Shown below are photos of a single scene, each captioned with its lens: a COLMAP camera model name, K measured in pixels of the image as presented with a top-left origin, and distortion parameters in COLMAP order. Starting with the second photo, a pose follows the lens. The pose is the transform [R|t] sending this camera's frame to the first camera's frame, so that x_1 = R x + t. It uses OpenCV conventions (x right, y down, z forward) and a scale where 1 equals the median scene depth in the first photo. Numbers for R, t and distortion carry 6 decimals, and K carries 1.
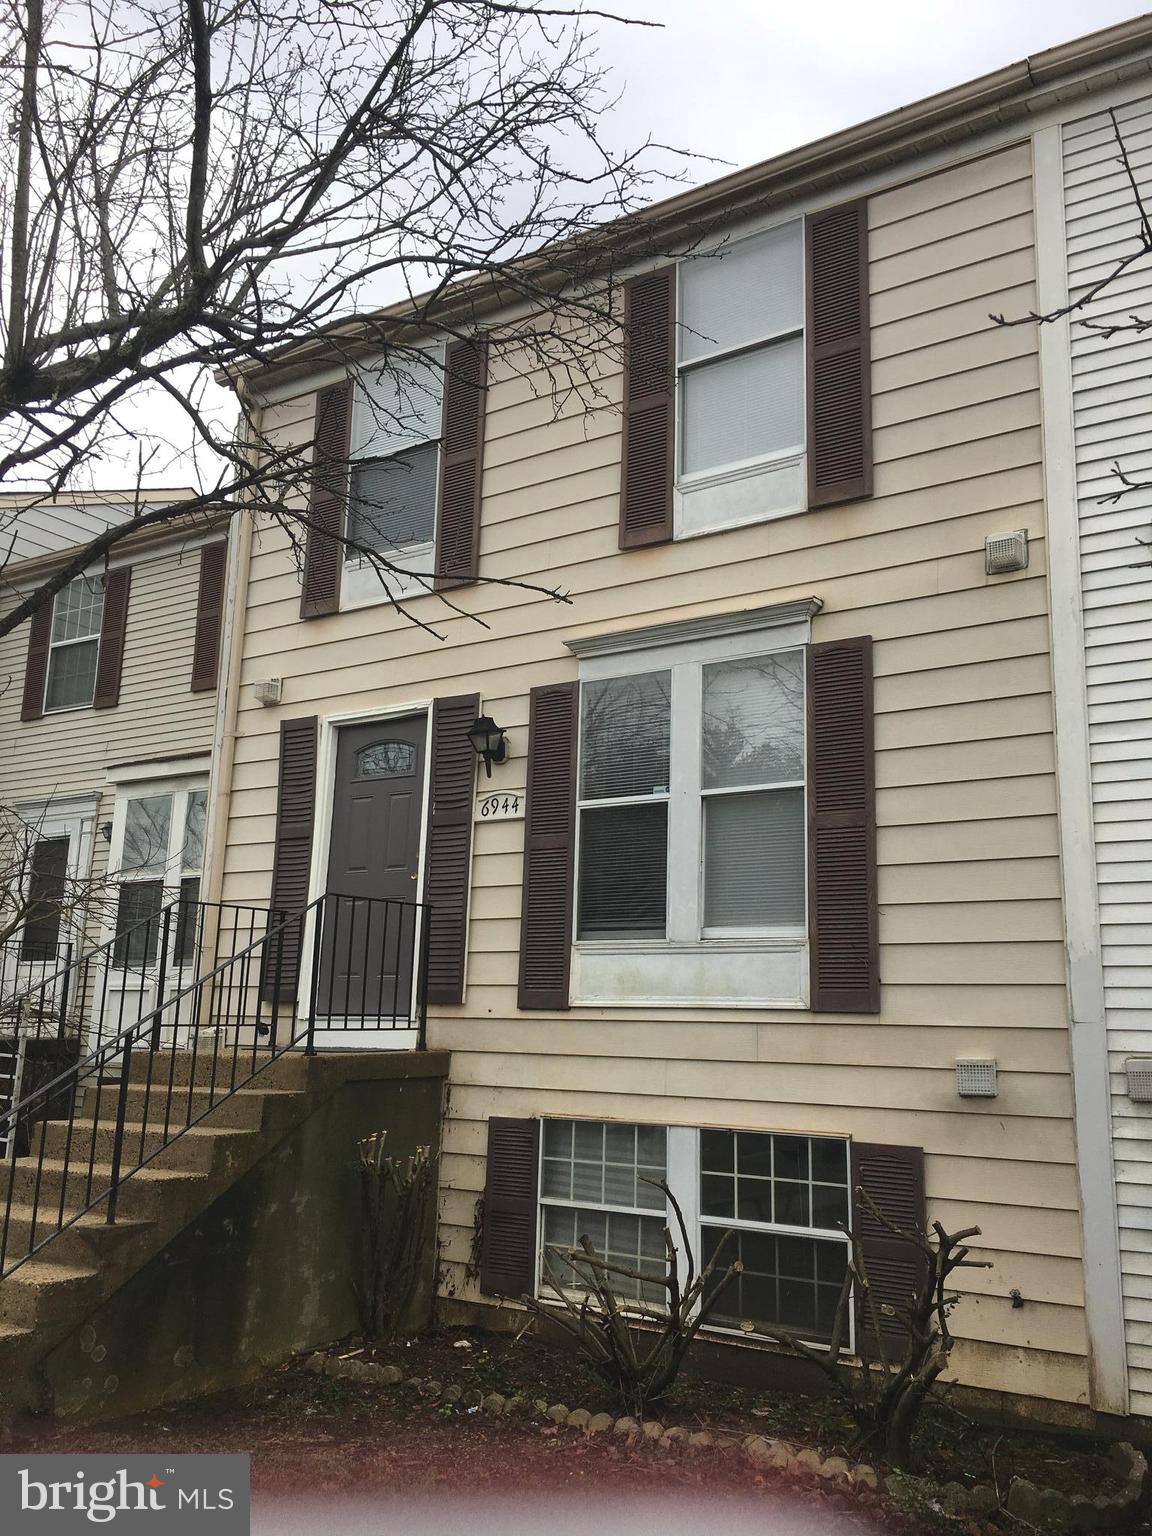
lens RADIAL K [[1298.4, 0, 571.5], [0, 1298.4, 772.0], [0, 0, 1]] dist [0.035841, -0.002698]
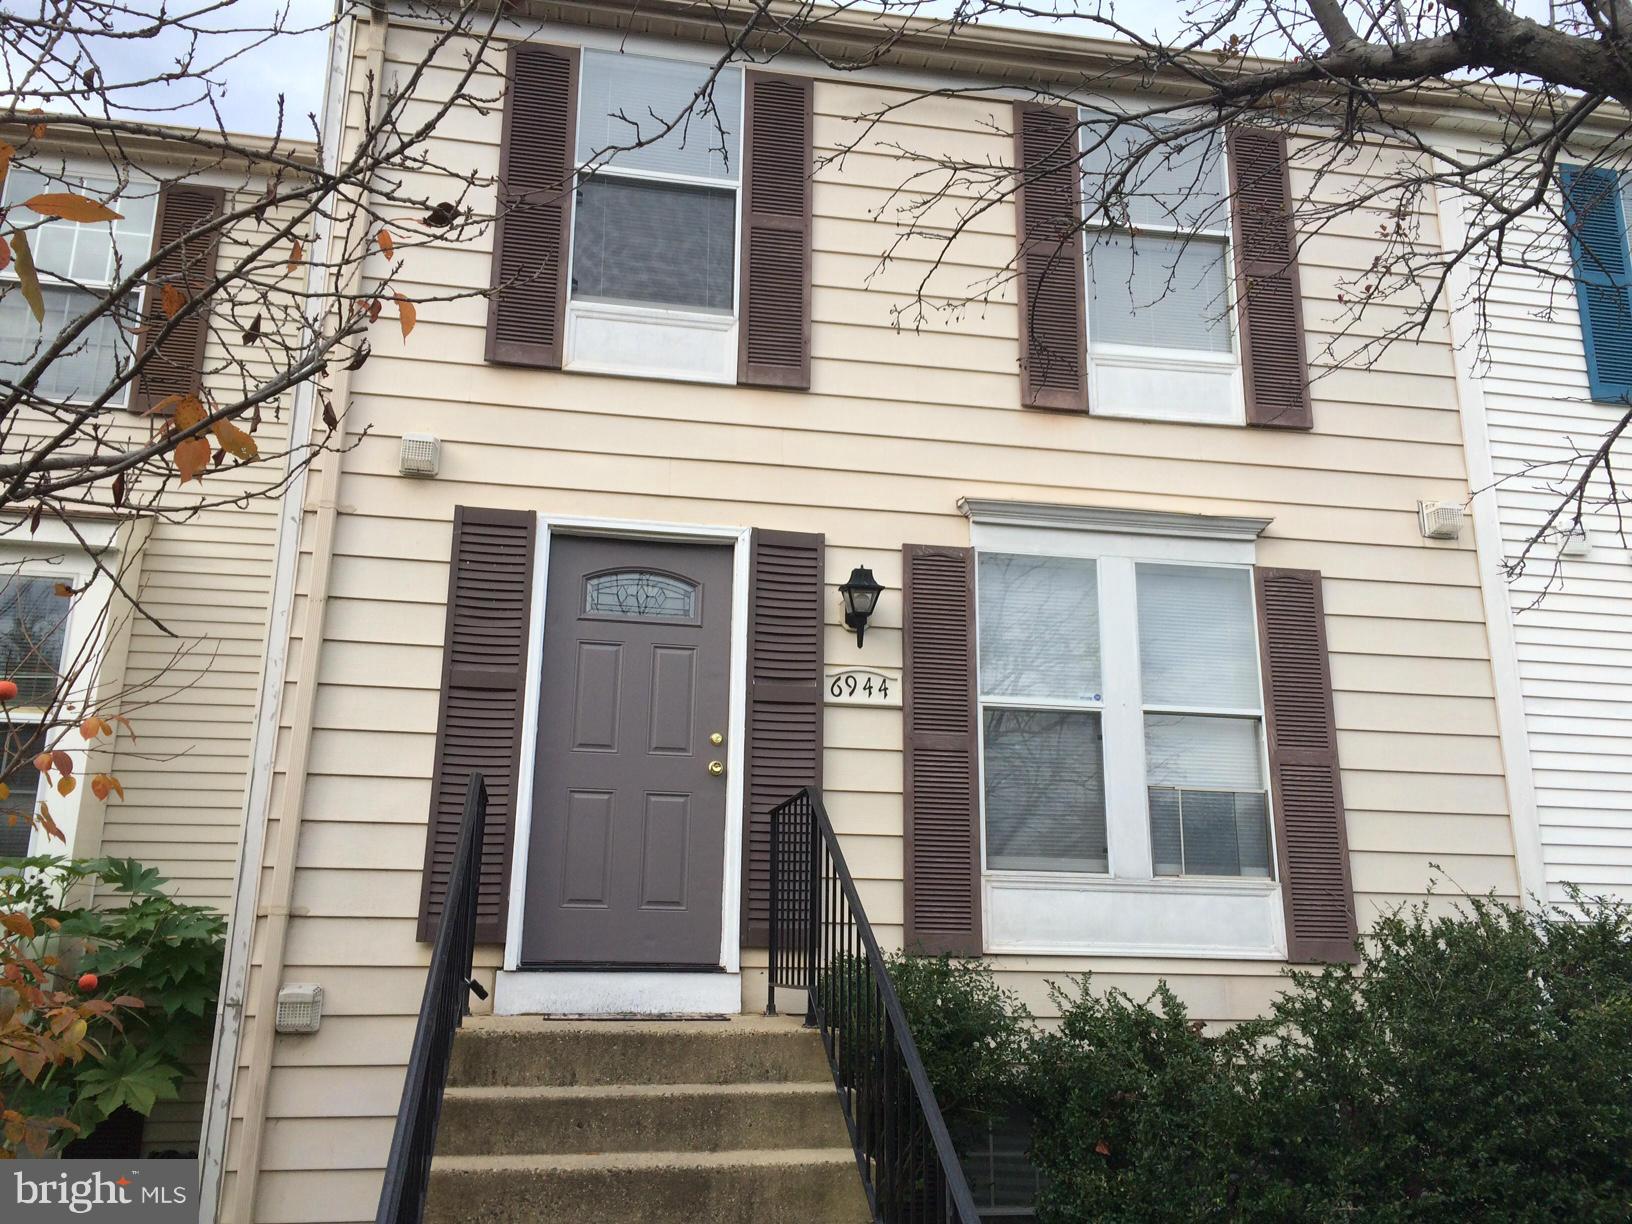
lens RADIAL K [[1379.6, 0, 815.1], [0, 1379.6, 607.5], [0, 0, 1]] dist [0.035841, -0.002698]
pose [[0.726325, 0.166509, 0.666878, -0.643284], [-0.131507, 0.985955, -0.102948, 0.069523], [-0.674654, -0.012925, 0.738021, 0.429049]]
